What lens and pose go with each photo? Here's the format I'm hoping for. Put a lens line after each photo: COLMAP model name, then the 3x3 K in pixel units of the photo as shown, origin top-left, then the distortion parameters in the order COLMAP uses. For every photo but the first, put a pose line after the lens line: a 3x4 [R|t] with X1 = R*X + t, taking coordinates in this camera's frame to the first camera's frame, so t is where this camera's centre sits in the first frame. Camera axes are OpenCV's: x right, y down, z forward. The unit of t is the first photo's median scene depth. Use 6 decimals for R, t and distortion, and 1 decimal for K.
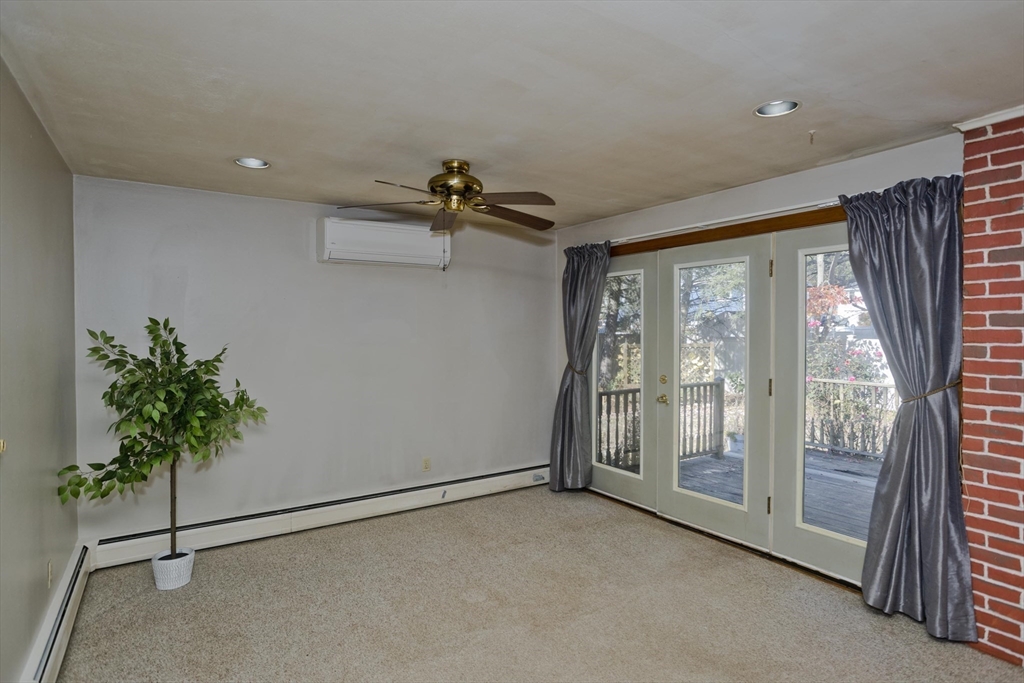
lens RADIAL K [[562.7, 0, 511.9], [0, 562.7, 337.1], [0, 0, 1]] dist [-0.021696, 0.004689]
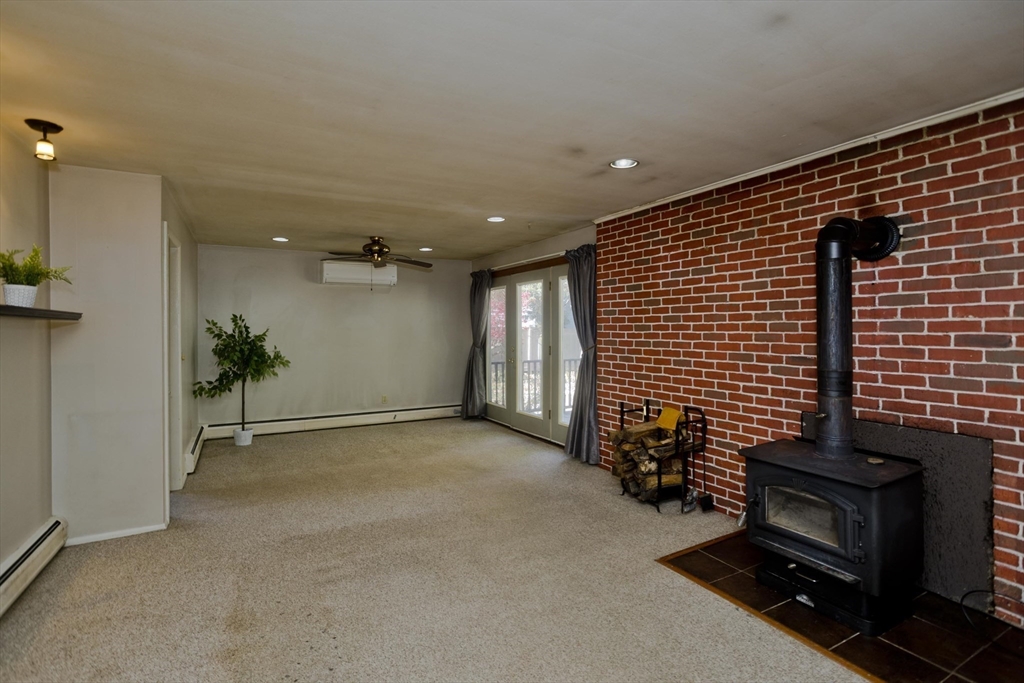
lens RADIAL K [[495.9, 0, 497.3], [0, 495.9, 326.2], [0, 0, 1]] dist [-0.037865, 0.018847]
pose [[0.996789, -0.002972, -0.080013, 0.478541], [0.001639, 0.999859, -0.016717, 0.041948], [0.080051, 0.016532, 0.996654, -0.744815]]
